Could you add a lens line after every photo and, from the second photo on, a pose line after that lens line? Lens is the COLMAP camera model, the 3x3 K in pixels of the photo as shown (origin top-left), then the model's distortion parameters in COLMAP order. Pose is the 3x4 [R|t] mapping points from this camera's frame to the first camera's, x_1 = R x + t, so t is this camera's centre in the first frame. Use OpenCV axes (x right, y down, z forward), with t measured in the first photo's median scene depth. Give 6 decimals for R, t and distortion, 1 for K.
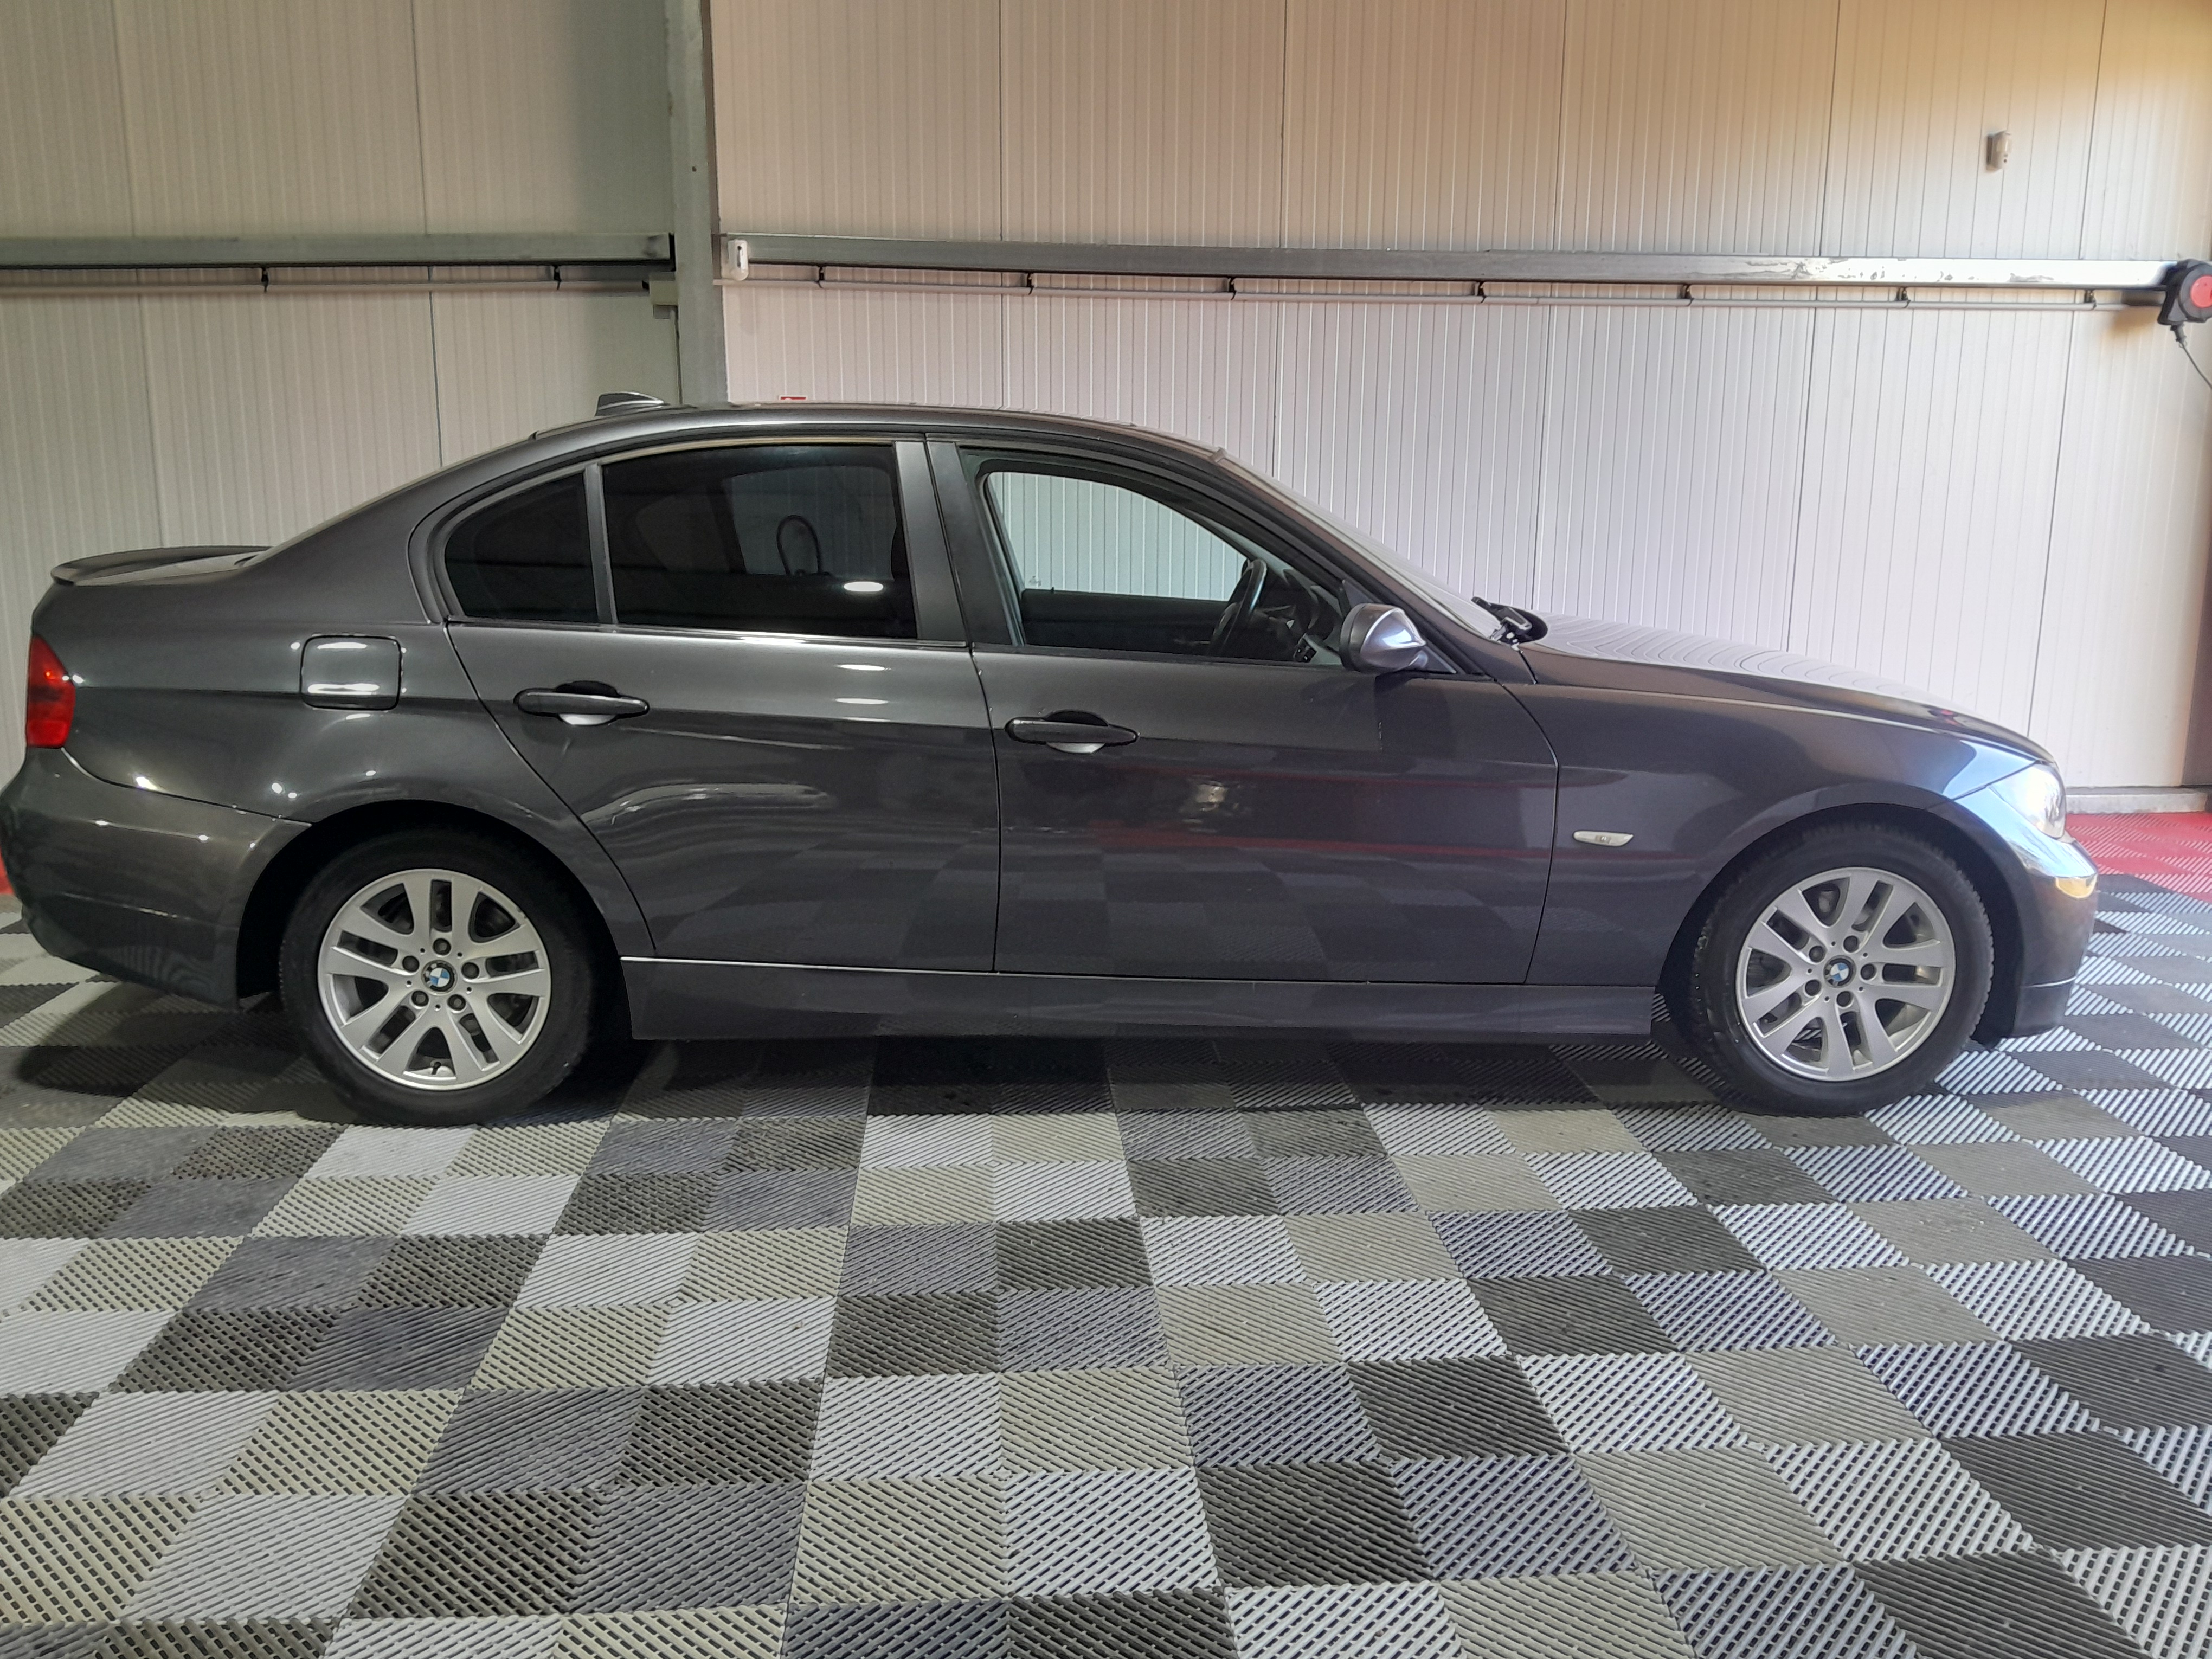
lens RADIAL K [[1697.5, 0, 1106.0], [0, 1697.5, 829.5], [0, 0, 1]] dist [0.003785, -0.002779]
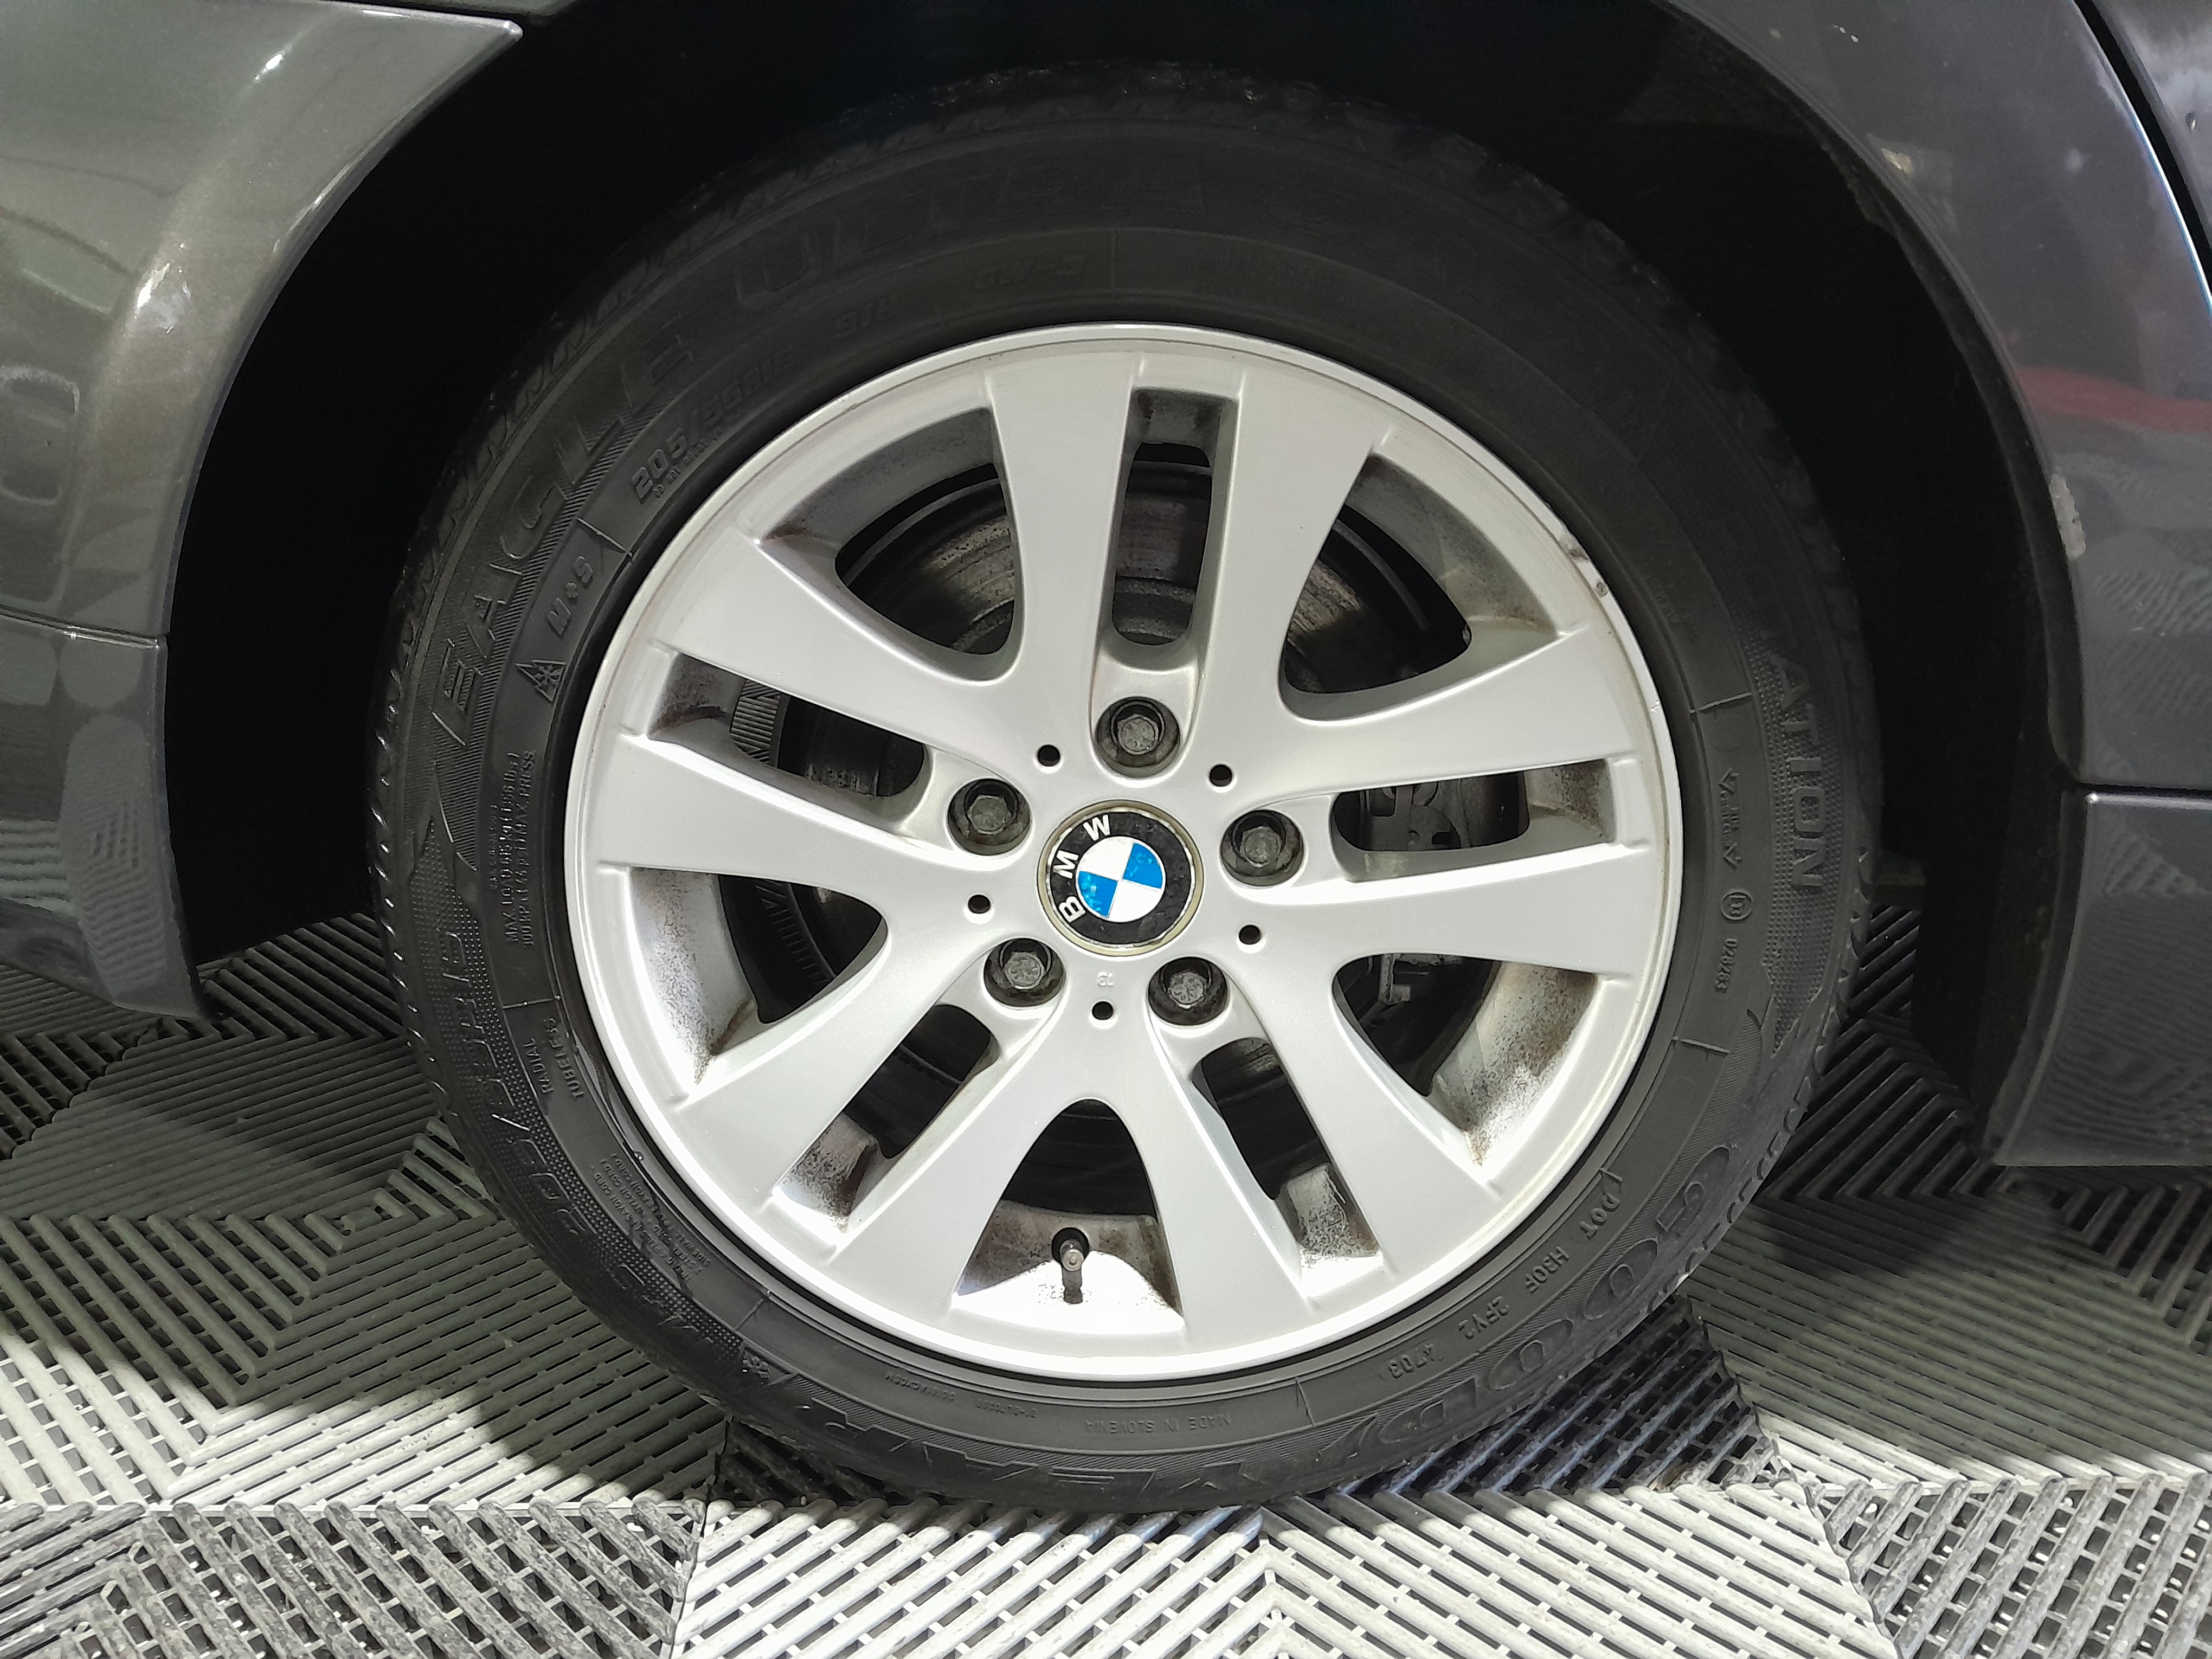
lens RADIAL K [[1697.5, 0, 1106.0], [0, 1697.5, 829.5], [0, 0, 1]] dist [0.003785, -0.002779]
pose [[0.999635, 0.003961, -0.026722, -0.388583], [-0.000419, 0.991349, 0.131252, 0.052864], [0.027010, -0.131193, 0.990989, 0.789688]]
